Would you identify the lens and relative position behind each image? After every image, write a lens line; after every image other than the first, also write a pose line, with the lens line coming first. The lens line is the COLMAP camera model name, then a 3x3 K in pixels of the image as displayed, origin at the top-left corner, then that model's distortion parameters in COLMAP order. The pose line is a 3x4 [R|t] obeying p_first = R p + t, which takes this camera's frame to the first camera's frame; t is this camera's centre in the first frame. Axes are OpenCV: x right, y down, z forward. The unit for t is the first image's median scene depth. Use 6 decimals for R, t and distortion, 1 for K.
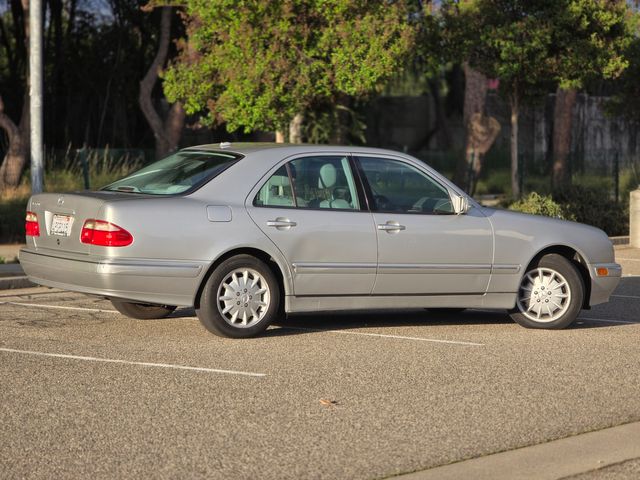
lens RADIAL K [[2150.0, 0, 329.4], [0, 2150.0, 290.7], [0, 0, 1]] dist [0.299797, 0.000000]
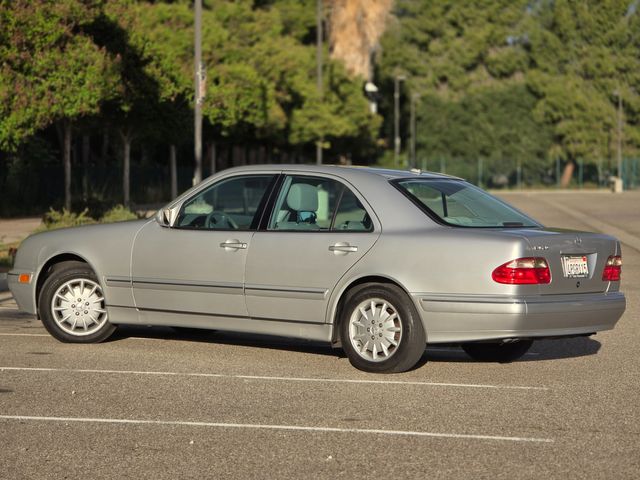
lens RADIAL K [[2150.0, 0, 327.7], [0, 2150.0, 224.7], [0, 0, 1]] dist [0.299797, 0.000000]
pose [[0.873166, -0.009371, 0.487333, -0.419882], [0.025608, 0.999316, -0.026665, -0.003601], [-0.486750, 0.035763, 0.872809, -0.017576]]
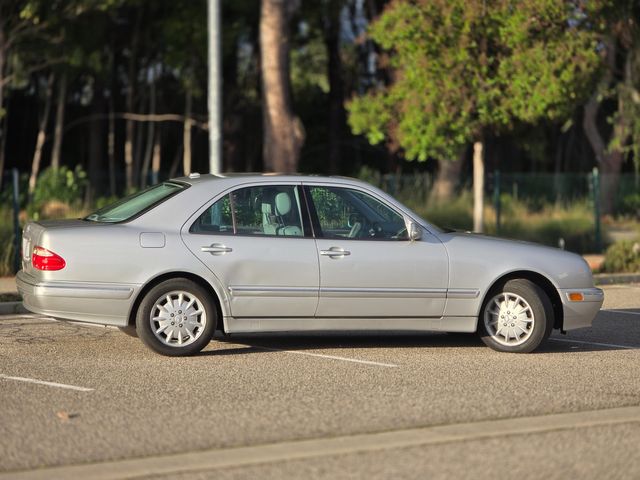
lens RADIAL K [[2150.0, 0, 326.2], [0, 2150.0, 241.1], [0, 0, 1]] dist [0.299797, 0.000000]
pose [[0.955367, 0.000110, -0.295421, 0.226874], [-0.009578, 0.999486, -0.030604, -0.002107], [0.295266, 0.032068, 0.954877, -0.000228]]
